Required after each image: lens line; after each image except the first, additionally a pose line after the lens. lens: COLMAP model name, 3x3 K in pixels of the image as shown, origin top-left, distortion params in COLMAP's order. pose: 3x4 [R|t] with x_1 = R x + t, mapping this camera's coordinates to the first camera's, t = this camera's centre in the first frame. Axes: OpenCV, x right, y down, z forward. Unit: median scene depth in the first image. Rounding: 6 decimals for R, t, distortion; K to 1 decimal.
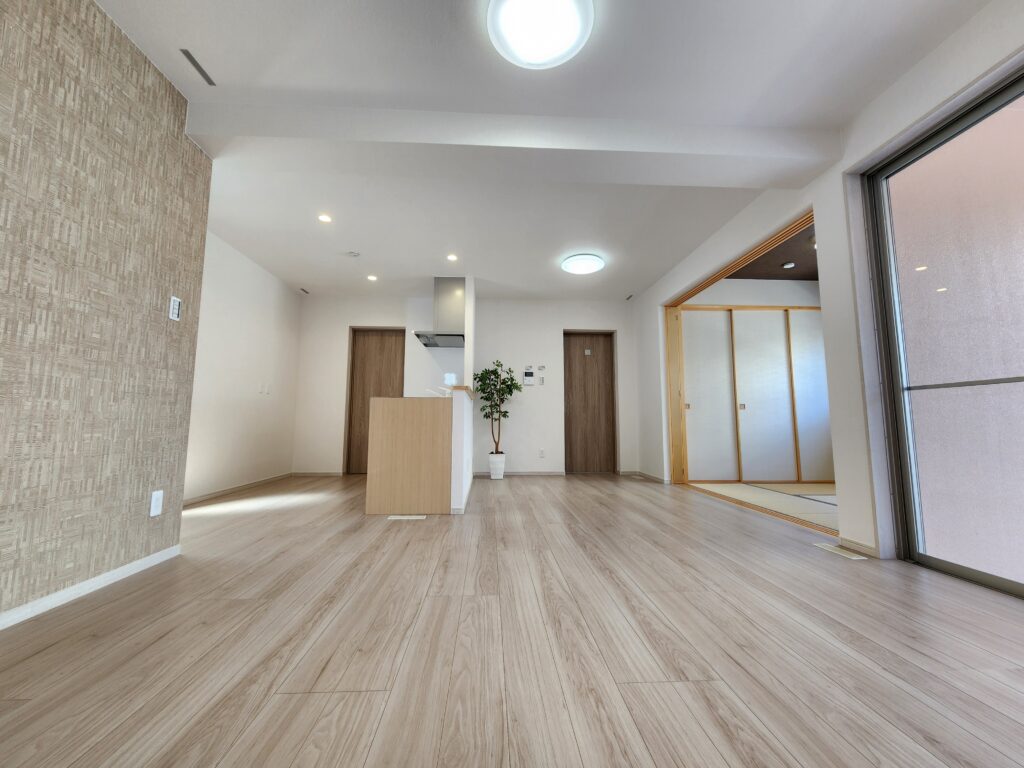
lens RADIAL K [[418.4, 0, 509.4], [0, 418.4, 374.8], [0, 0, 1]] dist [0.000108, -0.001988]
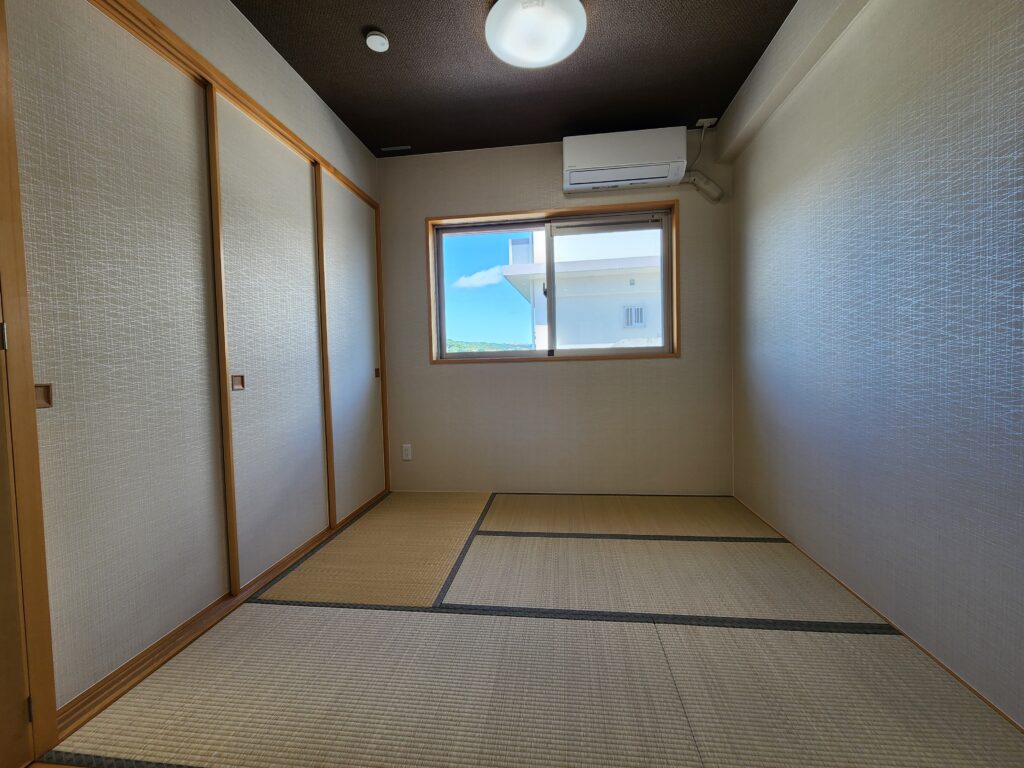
lens RADIAL K [[418.4, 0, 510.7], [0, 418.4, 376.7], [0, 0, 1]] dist [0.000108, -0.001988]
pose [[0.174439, -0.046027, 0.983592, 0.242810], [-0.085909, 0.994386, 0.061768, 0.028996], [-0.980913, -0.095274, 0.169505, 0.693638]]
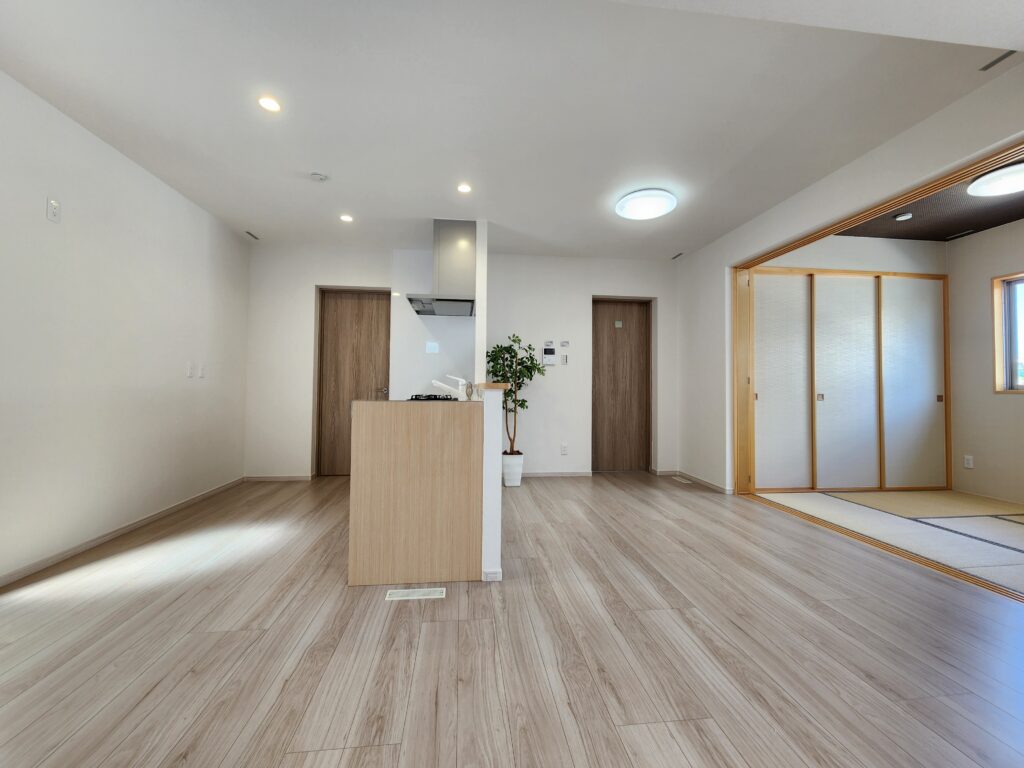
lens RADIAL K [[418.4, 0, 508.7], [0, 418.4, 375.2], [0, 0, 1]] dist [0.000108, -0.001988]
pose [[0.998063, 0.007990, 0.061697, -0.087630], [-0.013241, 0.996278, 0.085172, -0.025555], [-0.060787, -0.085824, 0.994454, 0.234433]]
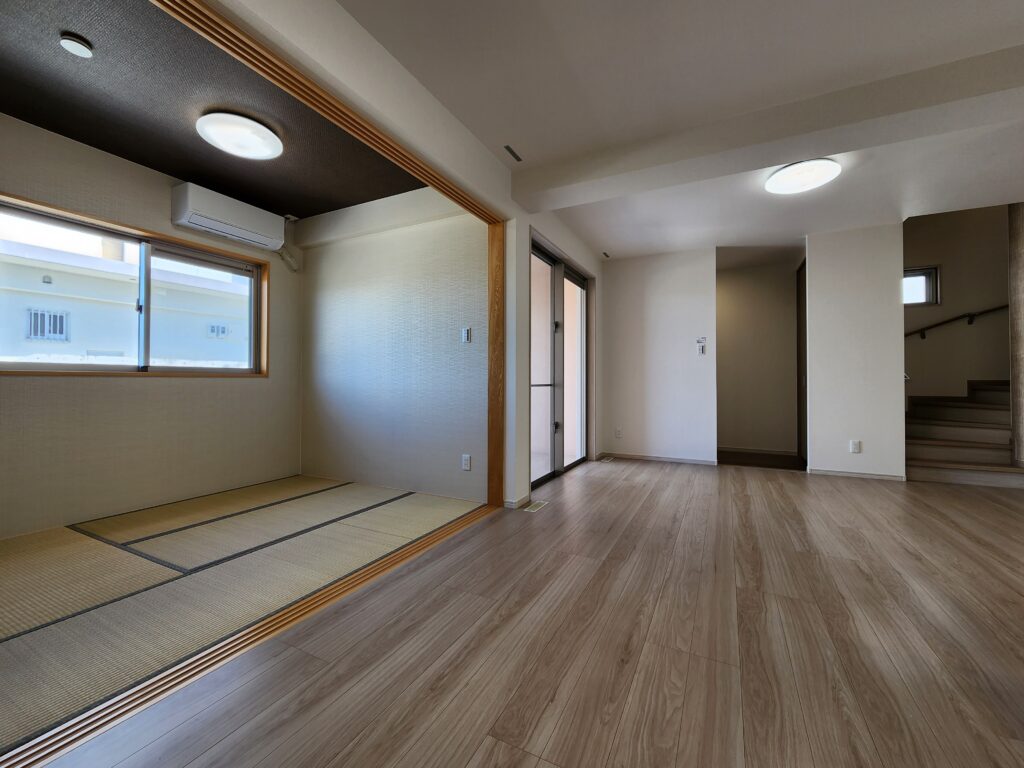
lens RADIAL K [[418.4, 0, 513.1], [0, 418.4, 378.9], [0, 0, 1]] dist [0.000108, -0.001988]
pose [[-0.867623, -0.002256, 0.497218, 0.083489], [-0.060511, 0.993036, -0.101084, 0.069662], [-0.493527, -0.117790, -0.861717, 0.991744]]
